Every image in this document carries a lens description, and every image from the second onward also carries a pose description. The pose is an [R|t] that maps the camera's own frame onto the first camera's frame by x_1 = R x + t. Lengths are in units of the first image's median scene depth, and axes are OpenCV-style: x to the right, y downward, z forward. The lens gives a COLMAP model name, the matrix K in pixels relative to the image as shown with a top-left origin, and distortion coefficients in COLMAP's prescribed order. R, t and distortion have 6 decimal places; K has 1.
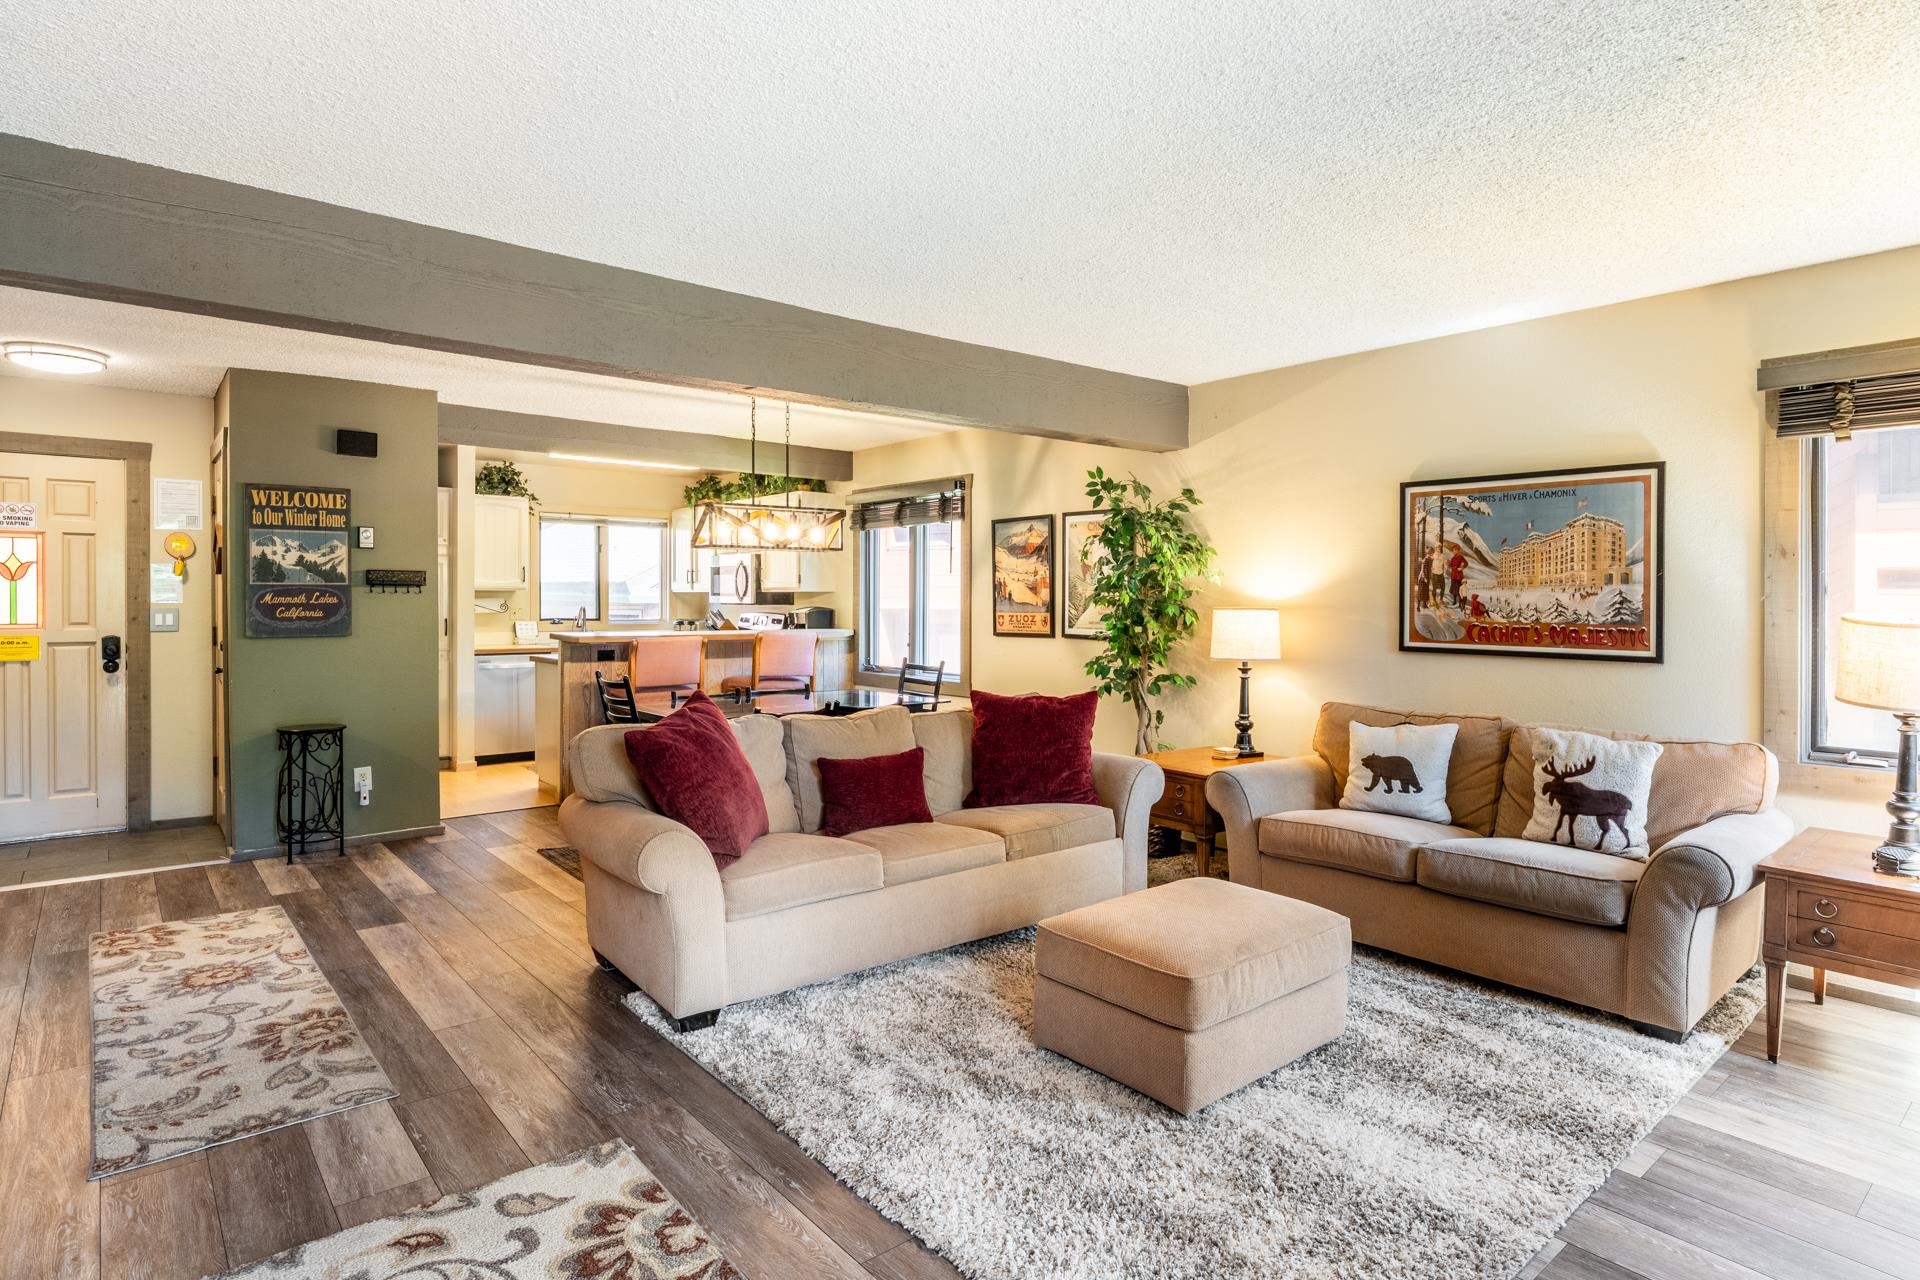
lens RADIAL K [[1029.6, 0, 963.0], [0, 1029.6, 608.8], [0, 0, 1]] dist [-0.002198, -0.001009]
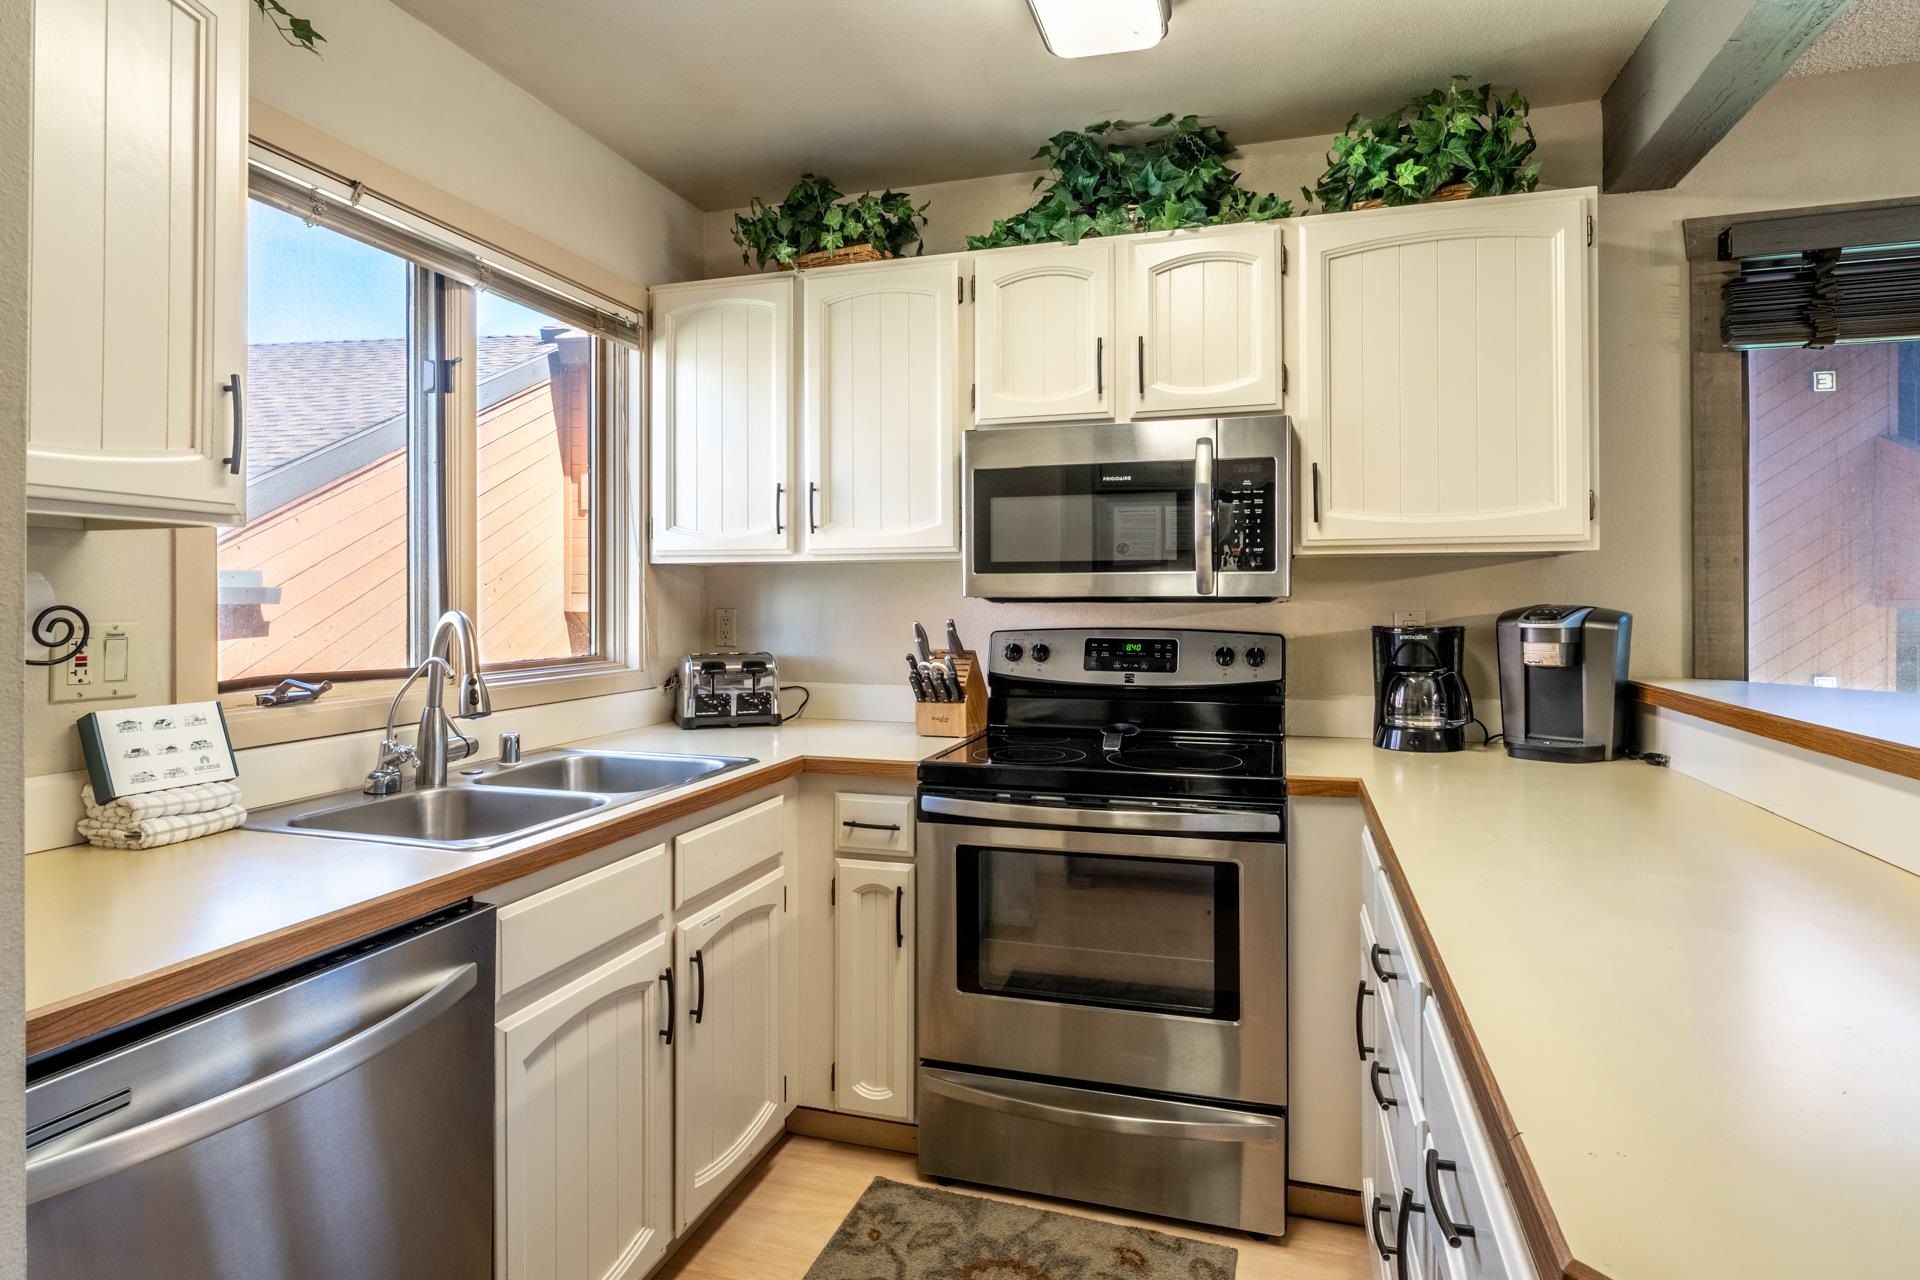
lens RADIAL K [[1030.1, 0, 965.8], [0, 1030.1, 588.6], [0, 0, 1]] dist [-0.002088, -0.001157]
pose [[0.840756, -0.000928, 0.541413, -0.799432], [0.011296, 0.999811, -0.015828, -0.007353], [-0.541296, 0.019423, 0.840608, 1.535321]]
